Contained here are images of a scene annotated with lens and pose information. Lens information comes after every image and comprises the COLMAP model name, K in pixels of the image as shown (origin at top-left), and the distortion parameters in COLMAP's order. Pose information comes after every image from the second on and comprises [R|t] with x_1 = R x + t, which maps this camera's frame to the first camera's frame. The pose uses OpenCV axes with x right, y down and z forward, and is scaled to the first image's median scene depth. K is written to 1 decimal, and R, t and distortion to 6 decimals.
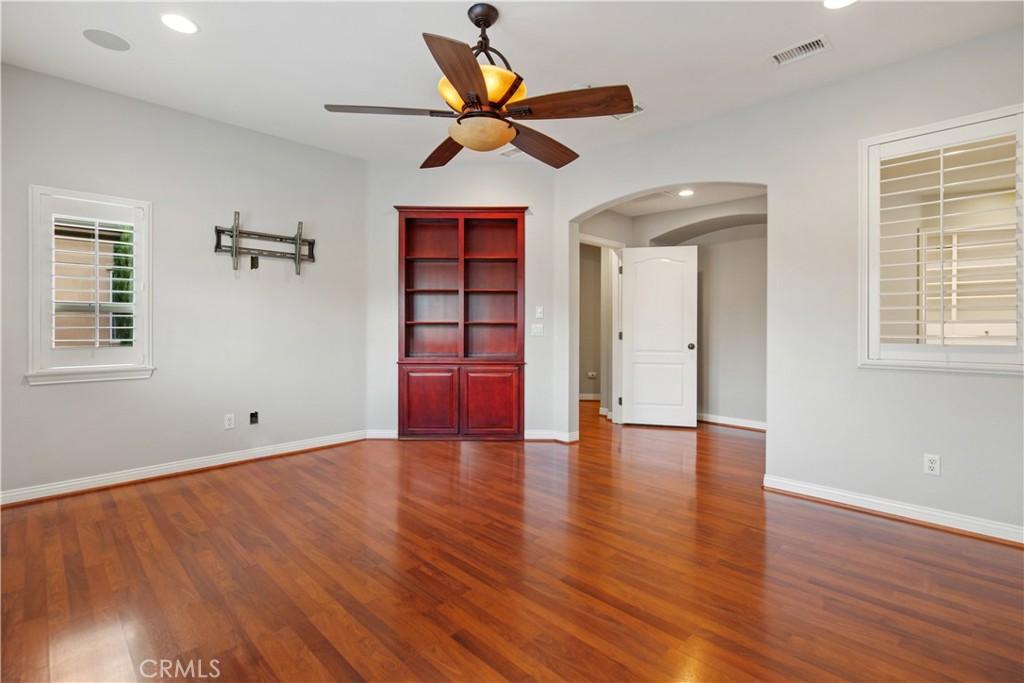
lens RADIAL K [[463.6, 0, 519.9], [0, 463.6, 333.3], [0, 0, 1]] dist [-0.001546, -0.002677]
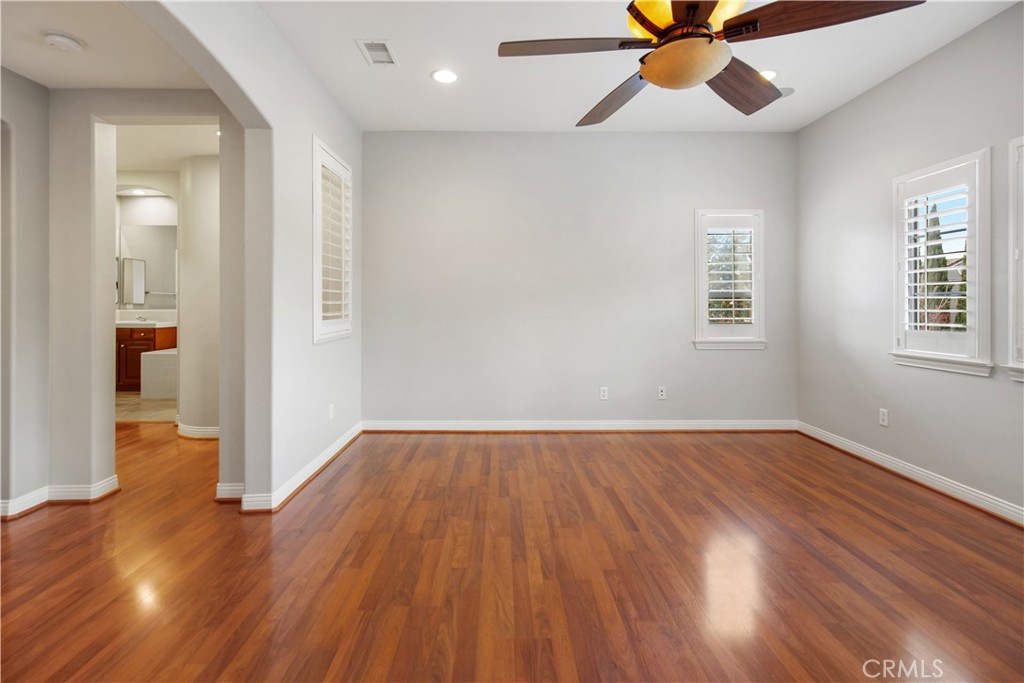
lens RADIAL K [[463.6, 0, 493.4], [0, 463.6, 306.4], [0, 0, 1]] dist [-0.001546, -0.002677]
pose [[-0.677816, -0.005396, 0.735212, -0.291008], [0.013487, 0.999714, 0.019772, -0.026517], [-0.735108, 0.023317, -0.677549, 1.165960]]
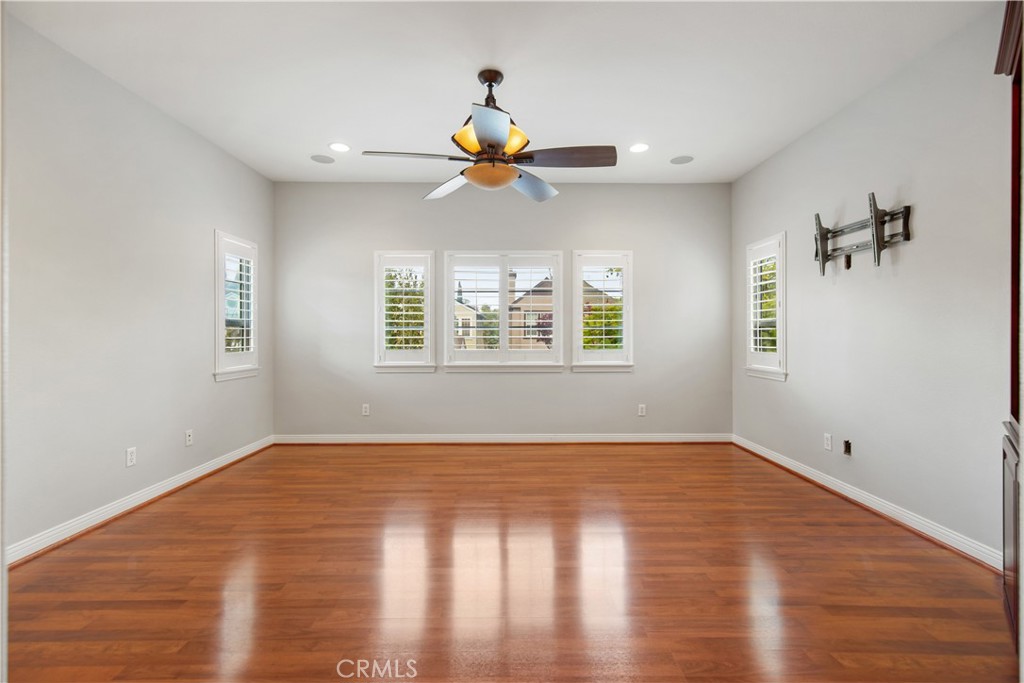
lens RADIAL K [[463.6, 0, 515.7], [0, 463.6, 334.3], [0, 0, 1]] dist [-0.001546, -0.002677]
pose [[-0.715214, -0.004637, -0.698890, 0.468873], [-0.016909, 0.999800, 0.010670, -0.021489], [0.698700, 0.019449, -0.715150, 1.251118]]
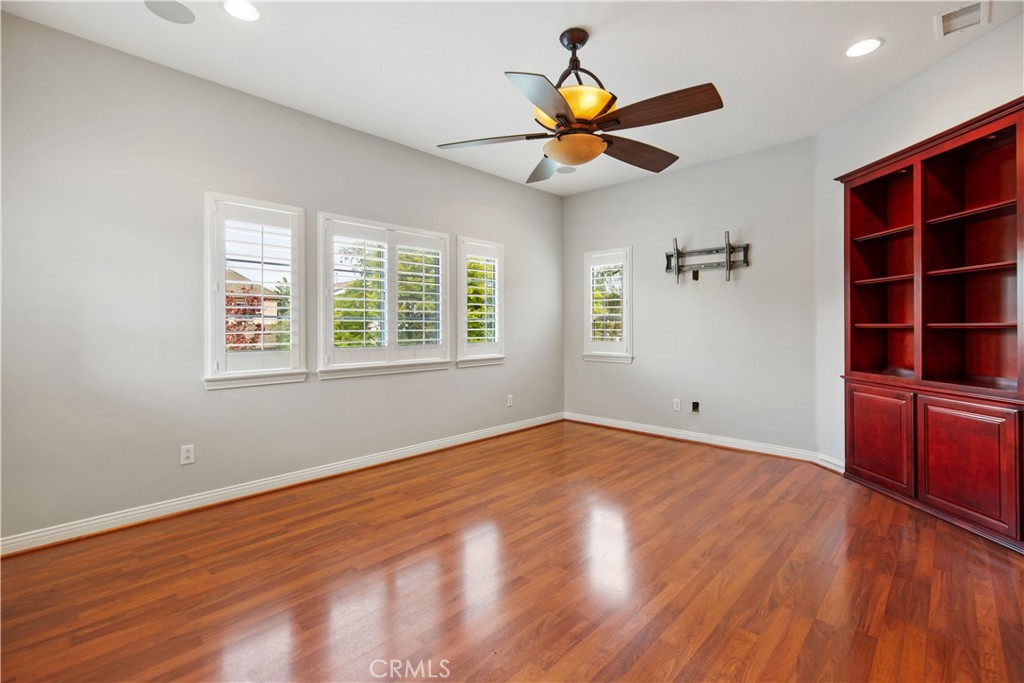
lens RADIAL K [[463.6, 0, 517.1], [0, 463.6, 322.9], [0, 0, 1]] dist [-0.001546, -0.002677]
pose [[0.012835, -0.011461, -0.999852, 0.645445], [-0.018496, 0.999761, -0.011697, -0.009380], [0.999747, 0.018643, 0.012620, 0.559839]]
